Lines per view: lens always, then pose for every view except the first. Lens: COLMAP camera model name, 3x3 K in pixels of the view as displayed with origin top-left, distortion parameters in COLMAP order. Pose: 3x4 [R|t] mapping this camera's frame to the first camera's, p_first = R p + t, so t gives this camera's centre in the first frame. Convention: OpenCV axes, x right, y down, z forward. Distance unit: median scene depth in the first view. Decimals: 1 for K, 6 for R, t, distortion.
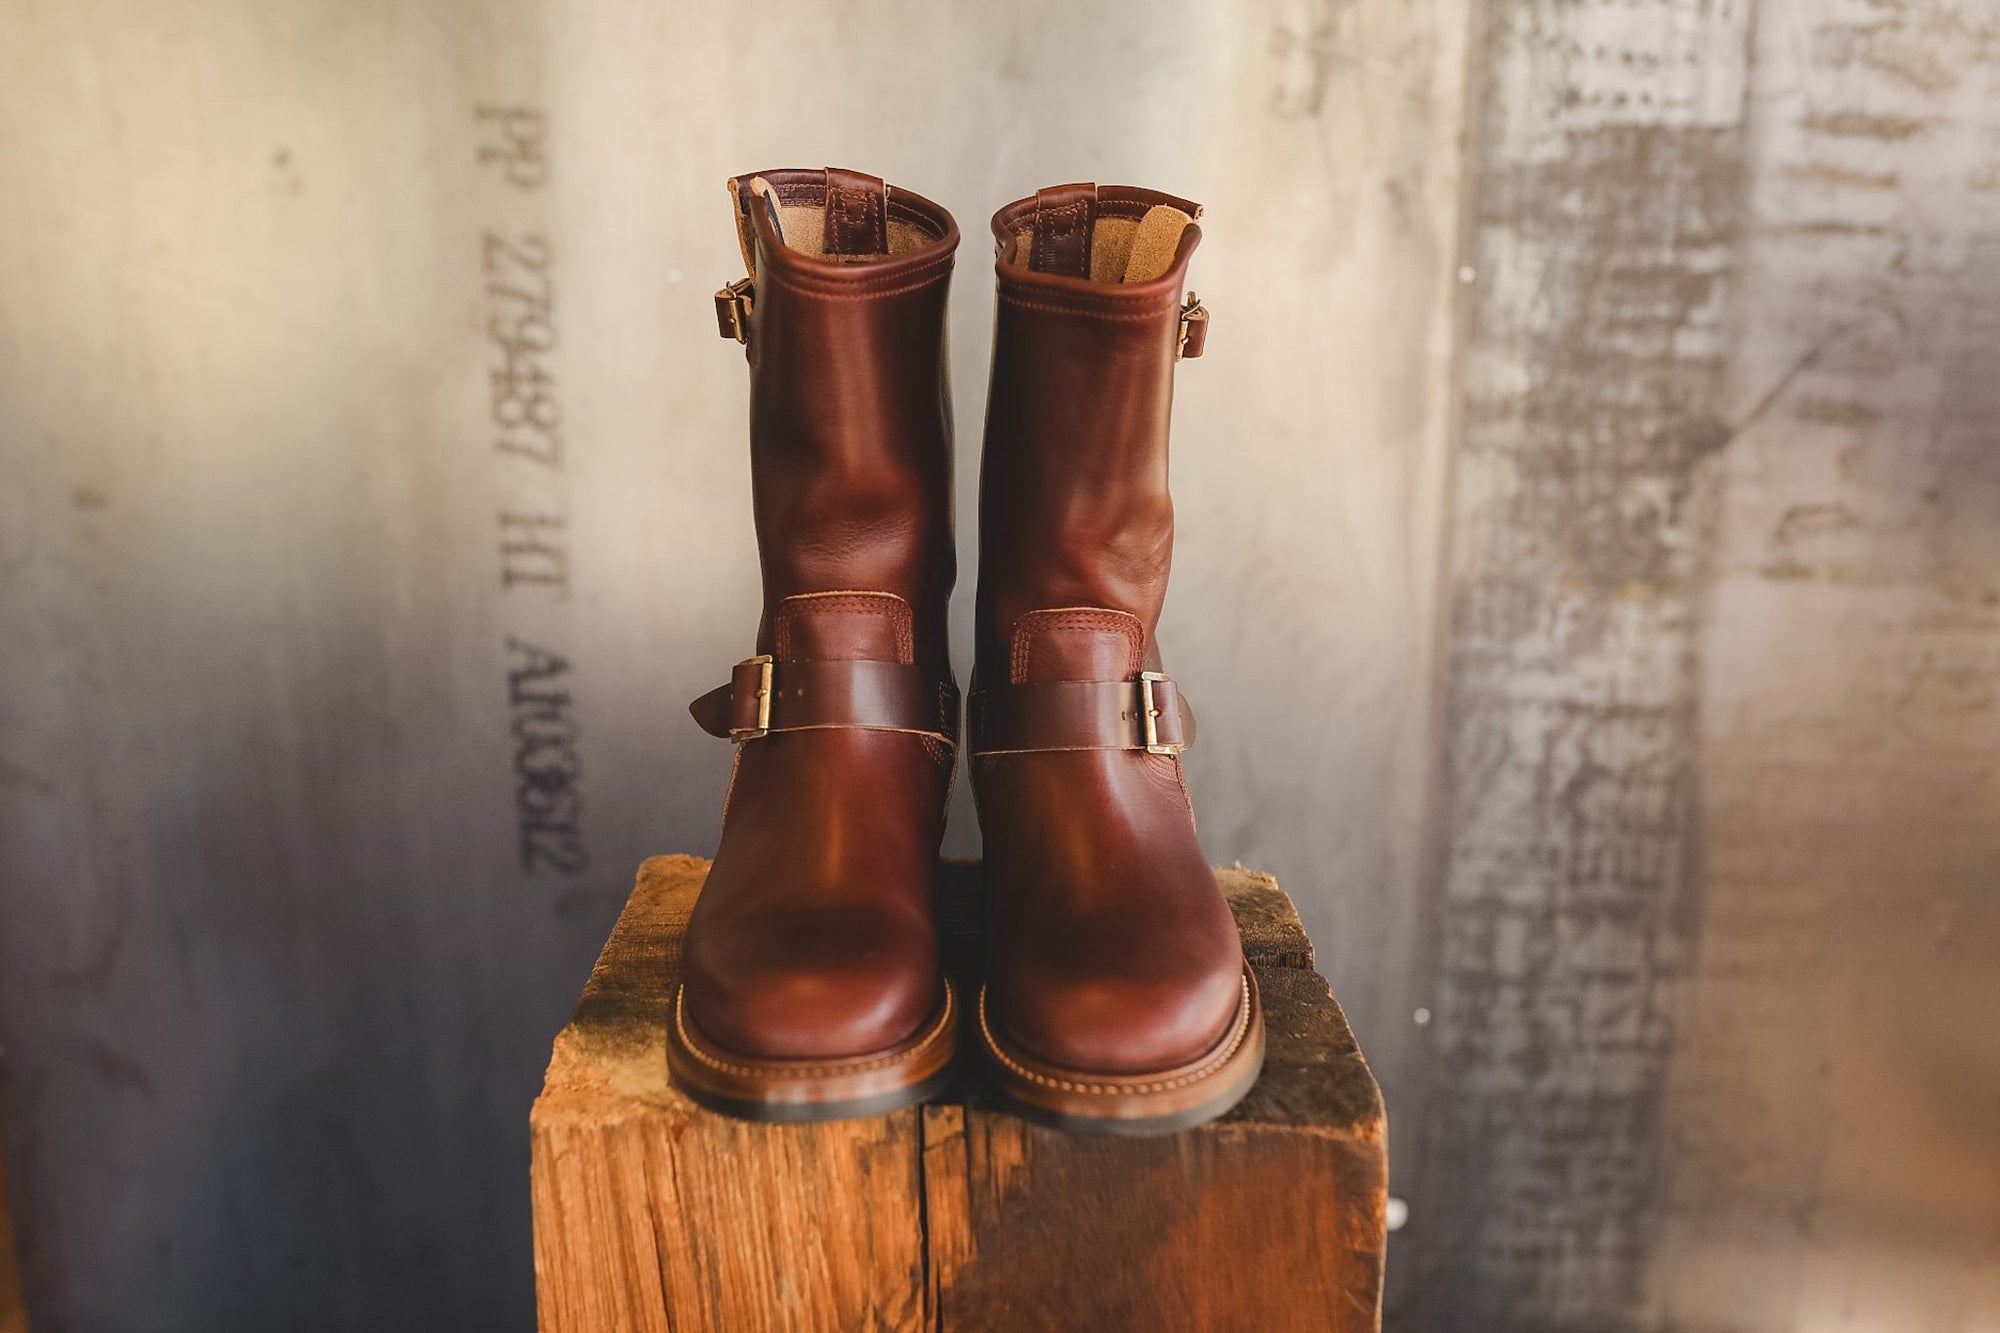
lens RADIAL K [[2004.4, 0, 1000.0], [0, 2004.4, 666.5], [0, 0, 1]] dist [-0.049995, 0.016393]
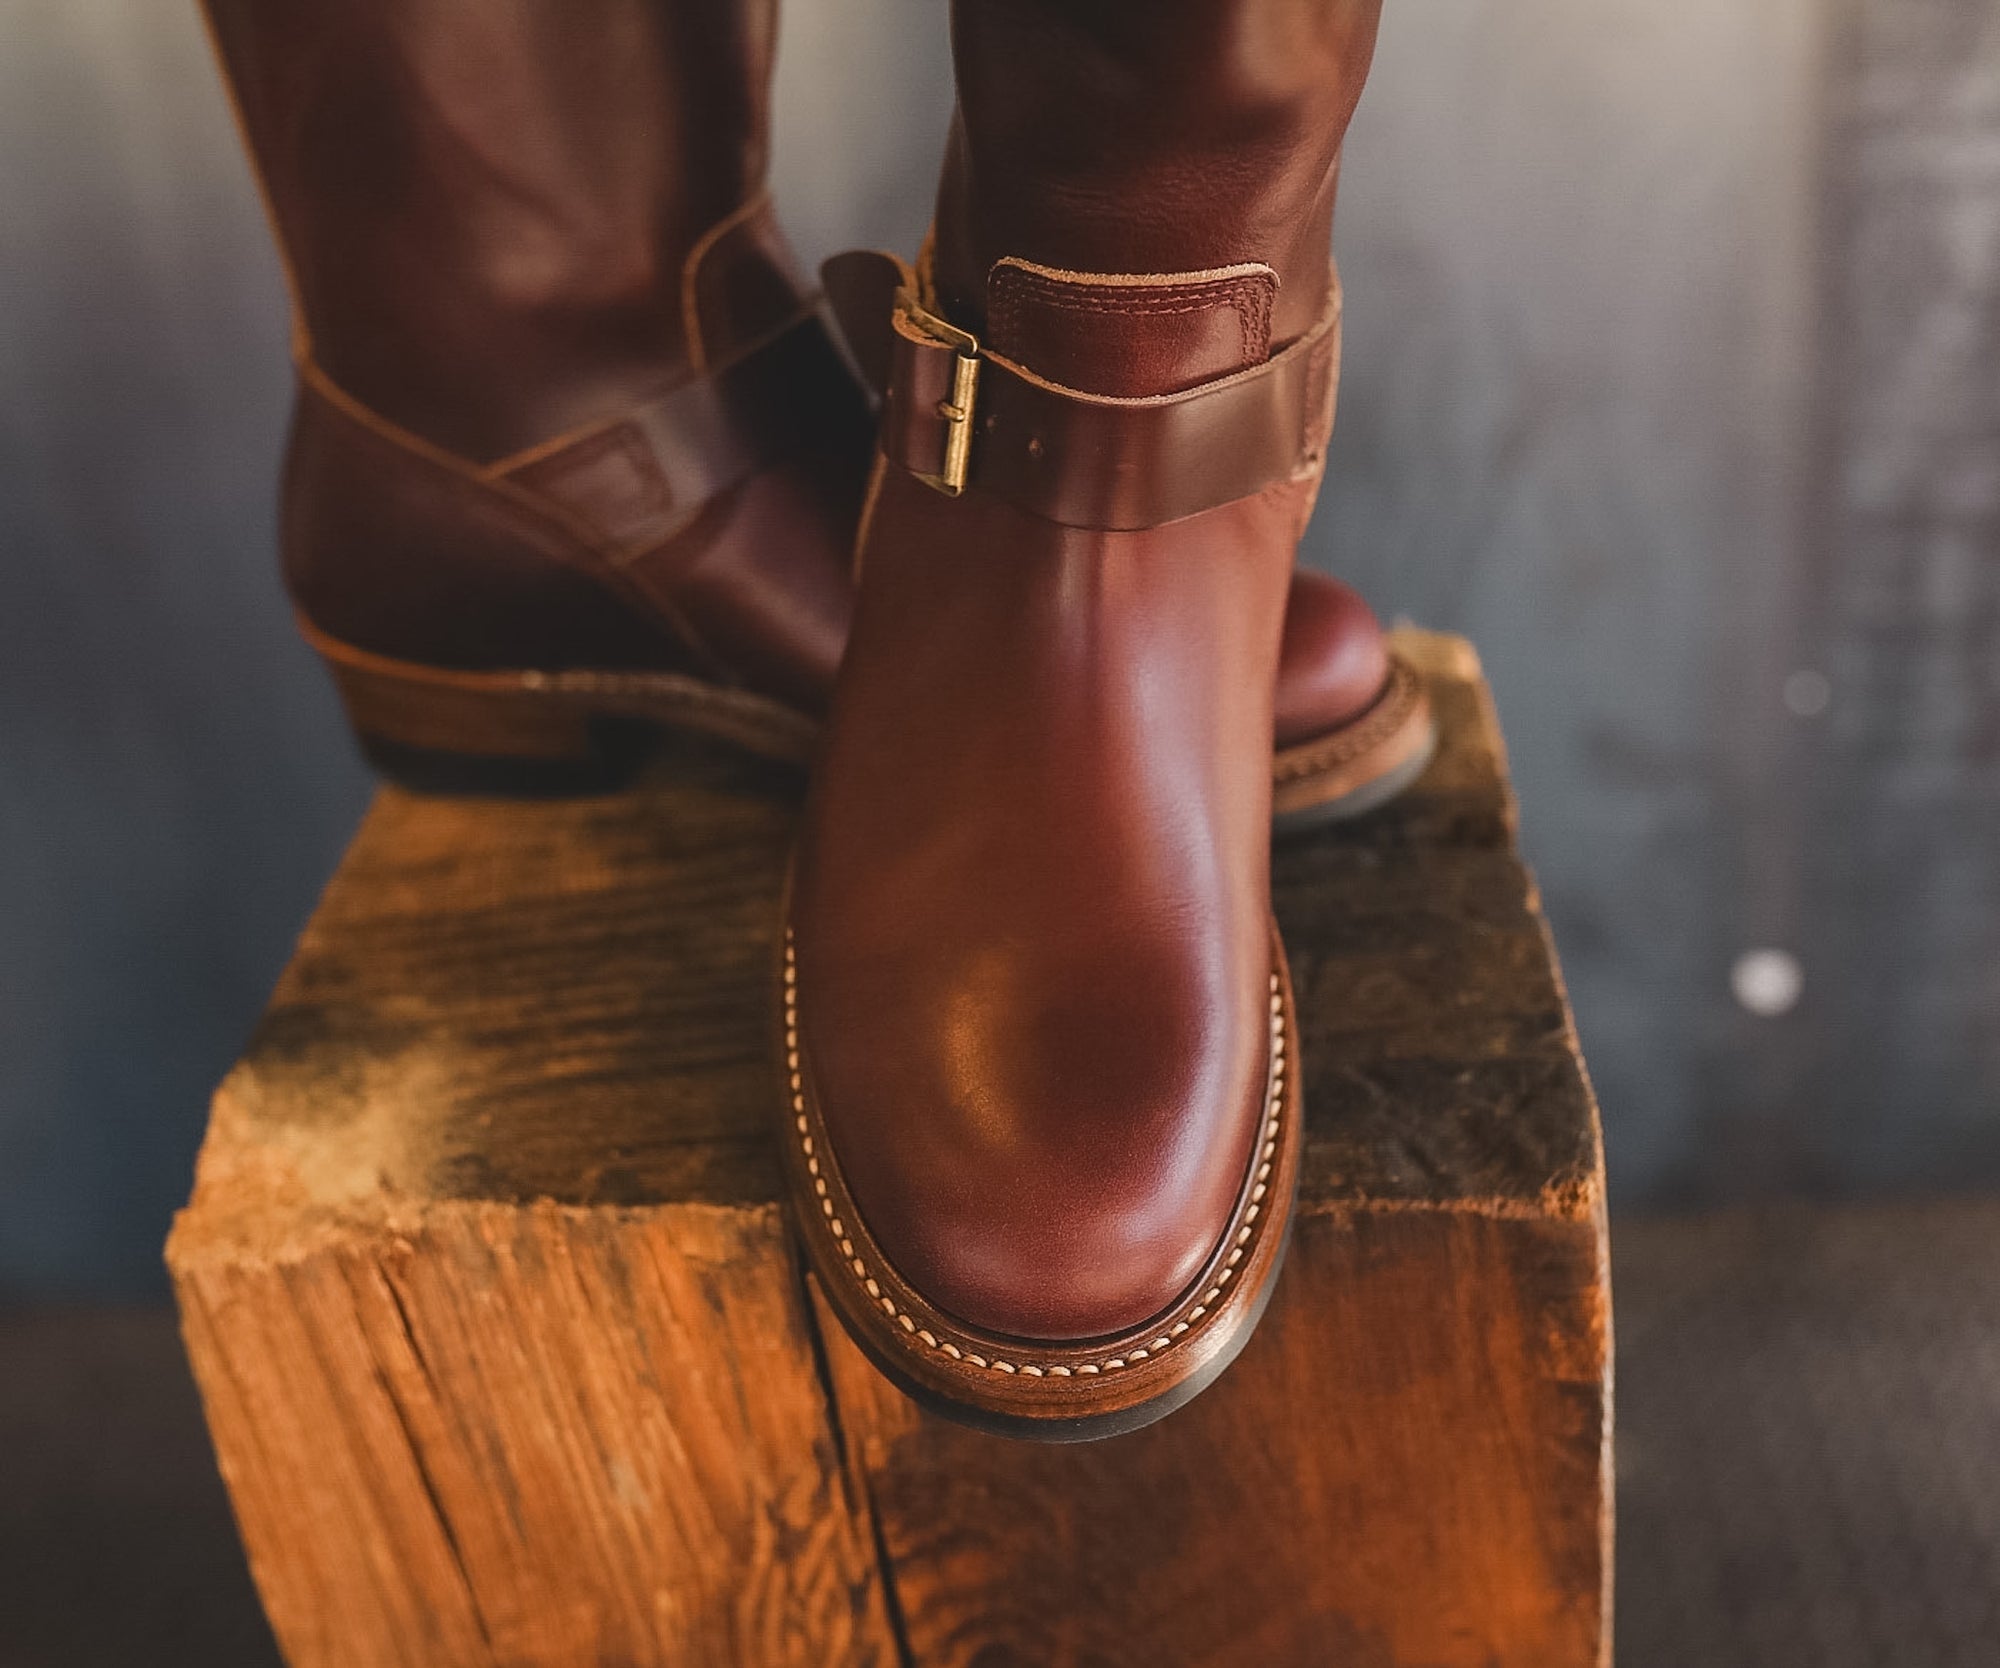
lens RADIAL K [[2754.2, 0, 1009.0], [0, 2754.2, 931.9], [0, 0, 1]] dist [-0.036830, 0.009055]
pose [[0.990995, -0.068102, -0.115285, 0.120309], [0.099610, 0.950335, 0.294858, -0.085849], [0.089479, -0.303687, 0.948561, 0.261657]]
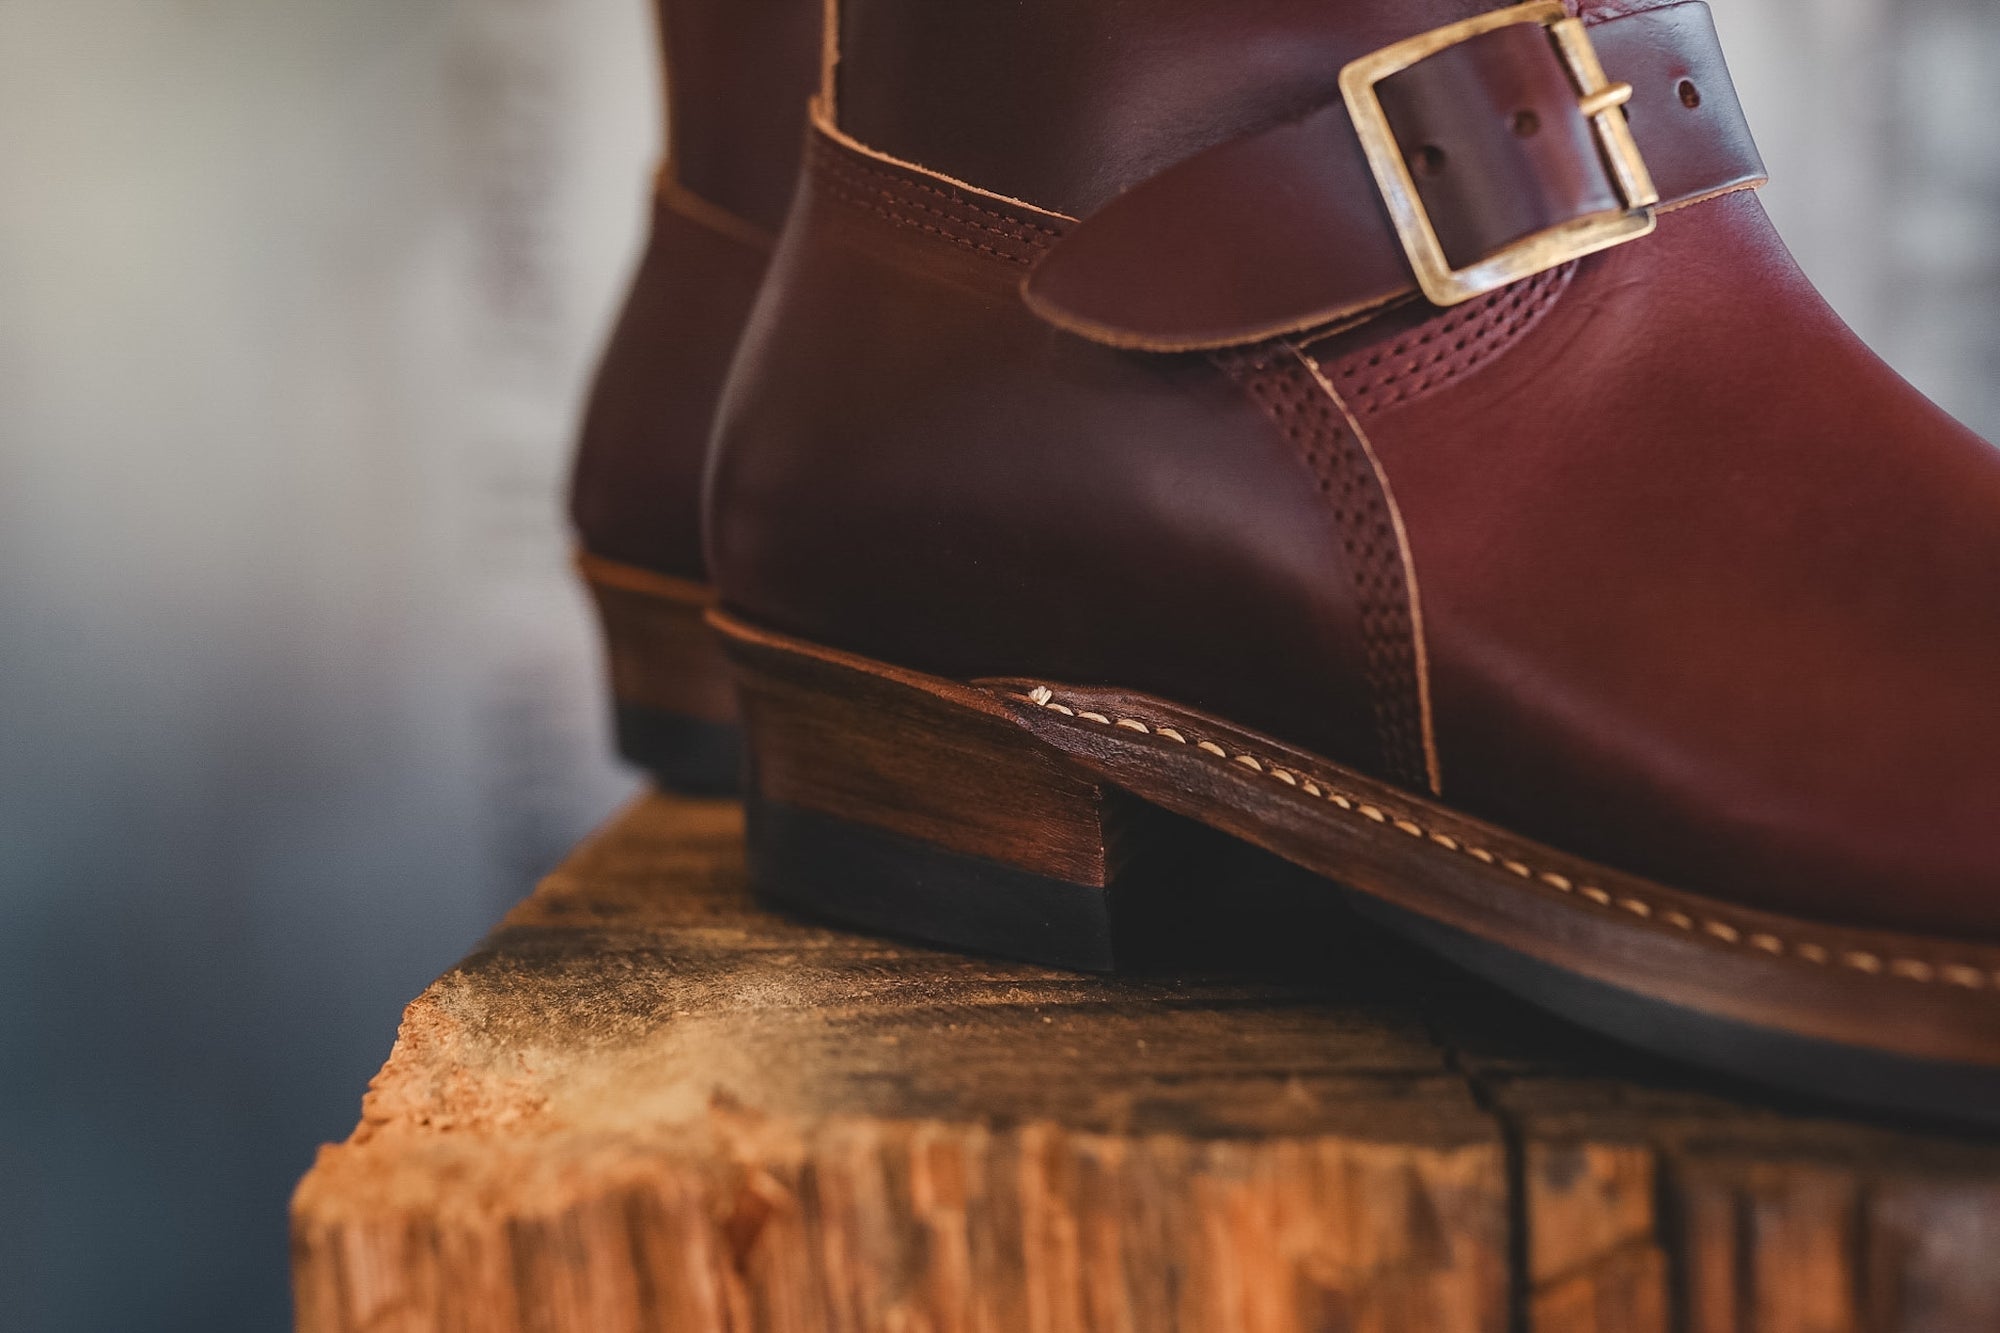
lens RADIAL K [[2005.8, 0, 990.8], [0, 2005.8, 689.6], [0, 0, 1]] dist [-0.080991, 0.107808]
pose [[0.999503, -0.011029, -0.029535, -0.110763], [0.007375, 0.992616, -0.121075, 0.182967], [0.030652, 0.120797, 0.992204, 0.670298]]
